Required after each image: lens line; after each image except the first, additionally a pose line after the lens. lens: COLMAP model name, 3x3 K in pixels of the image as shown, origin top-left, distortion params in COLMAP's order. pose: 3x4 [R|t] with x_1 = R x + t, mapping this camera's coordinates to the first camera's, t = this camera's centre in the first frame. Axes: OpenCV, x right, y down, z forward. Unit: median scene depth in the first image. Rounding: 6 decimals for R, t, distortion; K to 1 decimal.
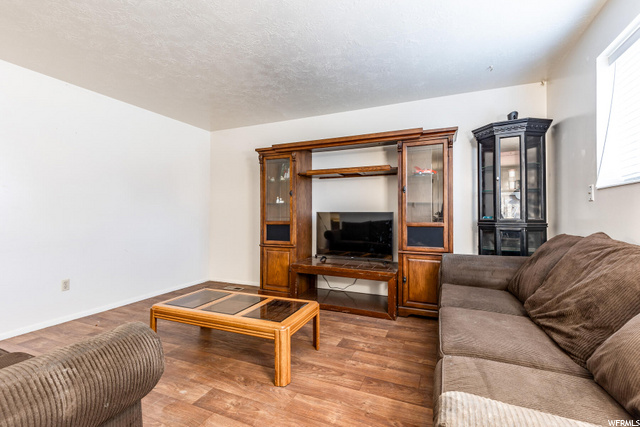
lens RADIAL K [[297.3, 0, 320.0], [0, 297.3, 213.5], [0, 0, 1]] dist [0.001221, 0.000037]
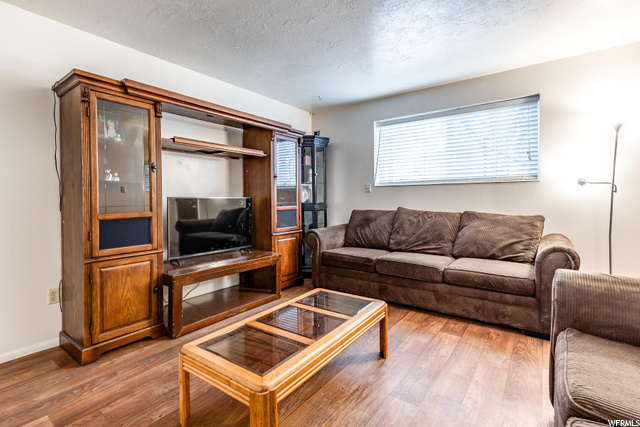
lens RADIAL K [[306.5, 0, 319.3], [0, 306.5, 199.7], [0, 0, 1]] dist [0.002435, -0.000086]
pose [[0.204138, -0.005181, 0.978928, -0.661074], [0.004357, 0.999981, 0.004384, -0.000630], [-0.978932, 0.003371, 0.204157, 0.520403]]
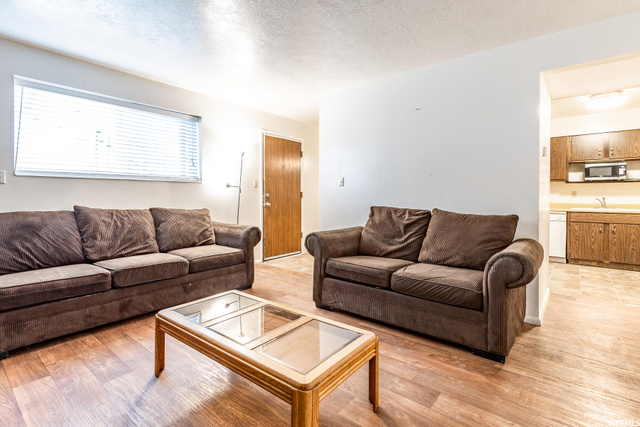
lens RADIAL K [[306.5, 0, 319.3], [0, 306.5, 199.7], [0, 0, 1]] dist [0.002435, -0.000086]
pose [[-0.969012, -0.004546, 0.246973, -0.390678], [-0.002530, 0.999961, 0.008480, 0.005391], [-0.247002, 0.007592, -0.968985, 1.090662]]
